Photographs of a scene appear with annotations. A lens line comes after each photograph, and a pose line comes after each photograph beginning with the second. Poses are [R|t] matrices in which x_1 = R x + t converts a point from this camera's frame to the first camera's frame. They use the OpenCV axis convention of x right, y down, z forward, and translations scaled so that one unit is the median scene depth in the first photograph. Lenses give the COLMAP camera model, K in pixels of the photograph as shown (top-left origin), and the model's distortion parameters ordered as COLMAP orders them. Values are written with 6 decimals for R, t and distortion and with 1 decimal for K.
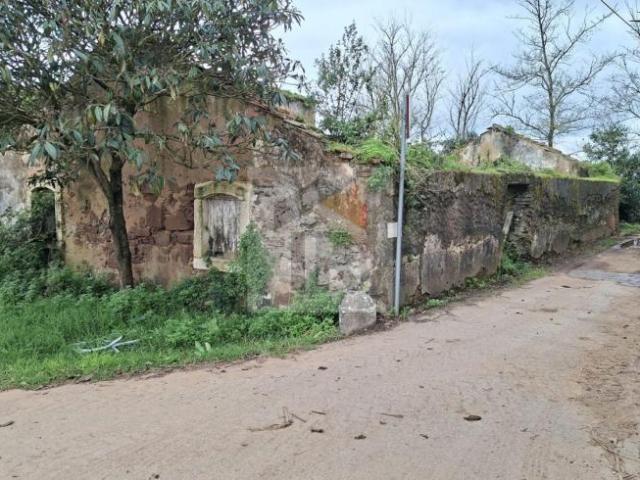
lens RADIAL K [[606.3, 0, 320.0], [0, 606.3, 240.0], [0, 0, 1]] dist [0.151301, -0.250568]
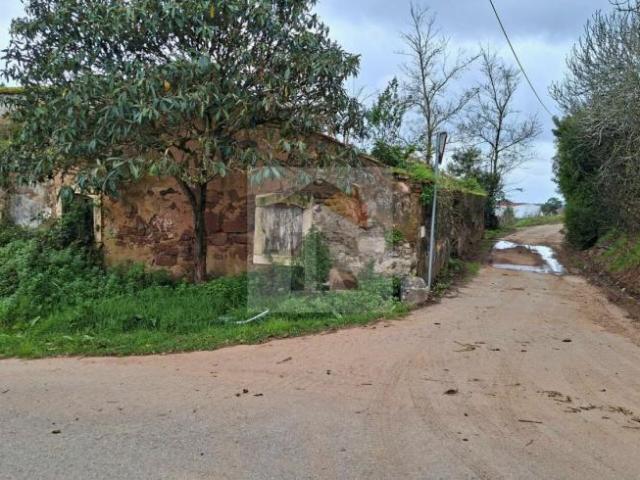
lens RADIAL K [[606.3, 0, 320.0], [0, 606.3, 240.0], [0, 0, 1]] dist [0.151301, -0.250568]
pose [[0.964669, -0.002446, 0.263454, -0.388920], [0.005421, 0.999929, -0.010565, 0.012768], [-0.263410, 0.011620, 0.964614, -0.208756]]
